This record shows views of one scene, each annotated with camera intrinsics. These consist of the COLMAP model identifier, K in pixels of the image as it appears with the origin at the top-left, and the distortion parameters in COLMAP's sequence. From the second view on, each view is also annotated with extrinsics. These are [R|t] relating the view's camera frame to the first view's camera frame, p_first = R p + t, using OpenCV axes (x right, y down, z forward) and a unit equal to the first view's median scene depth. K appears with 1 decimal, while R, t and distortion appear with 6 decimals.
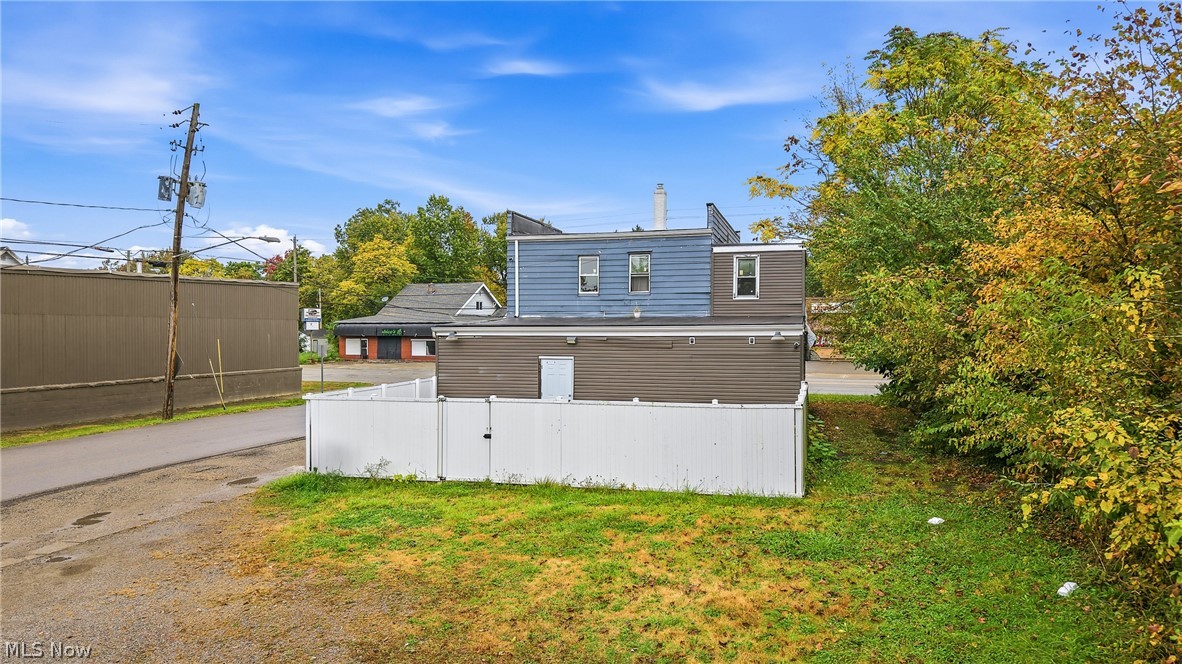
lens RADIAL K [[795.8, 0, 599.3], [0, 795.8, 332.1], [0, 0, 1]] dist [0.011085, -0.015029]
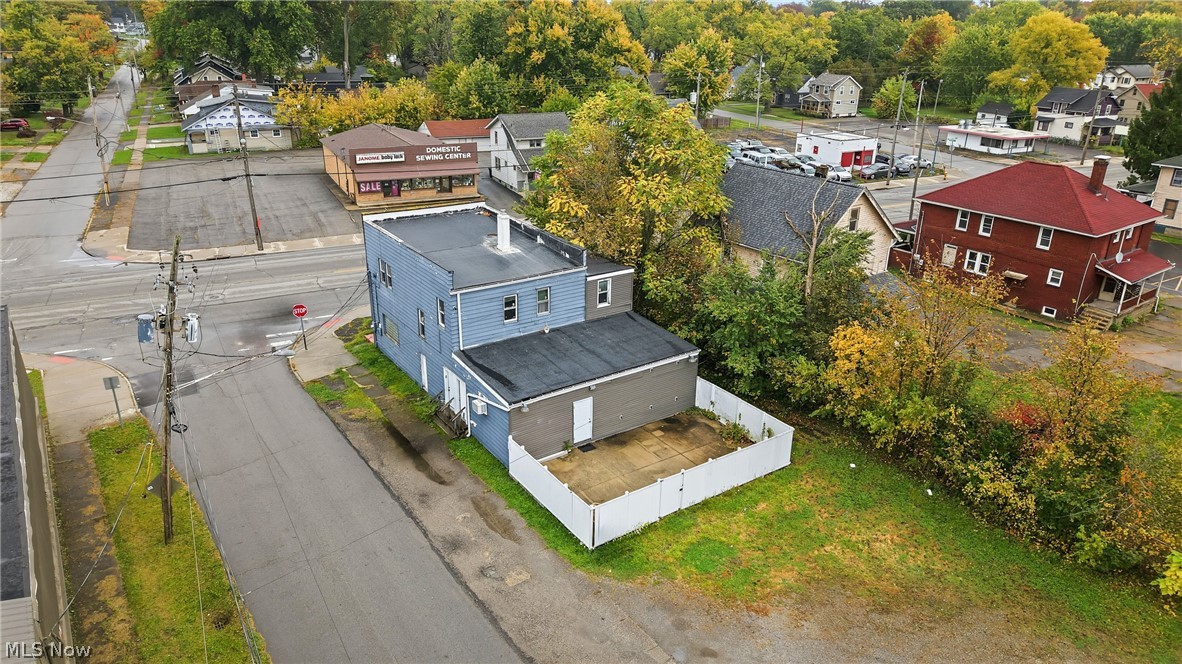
lens RADIAL K [[795.8, 0, 589.6], [0, 795.8, 332.9], [0, 0, 1]] dist [0.011085, -0.015029]
pose [[0.647637, -0.283312, 0.707319, -0.948102], [-0.012288, 0.924299, 0.381473, -0.585333], [-0.761850, -0.255747, 0.595129, 0.078680]]
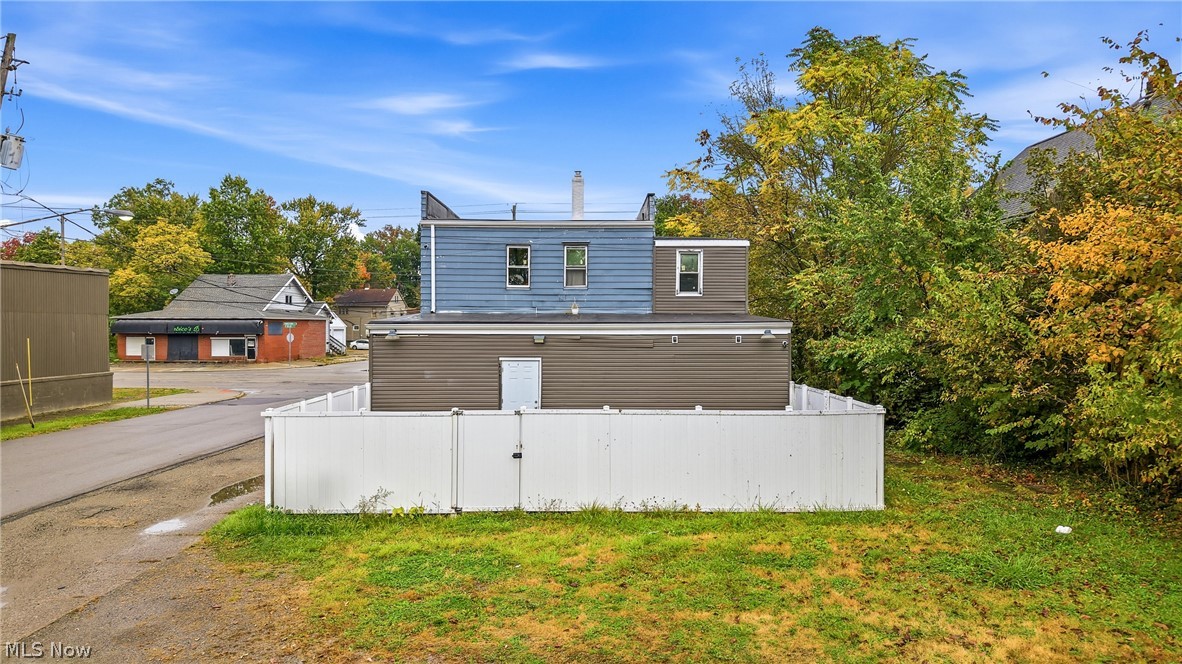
lens RADIAL K [[795.8, 0, 599.4], [0, 795.8, 330.1], [0, 0, 1]] dist [0.011085, -0.015029]
pose [[0.963748, 0.001626, 0.266808, -0.172650], [-0.001761, 0.999998, 0.000266, -0.000197], [-0.266807, -0.000726, 0.963750, 0.110277]]
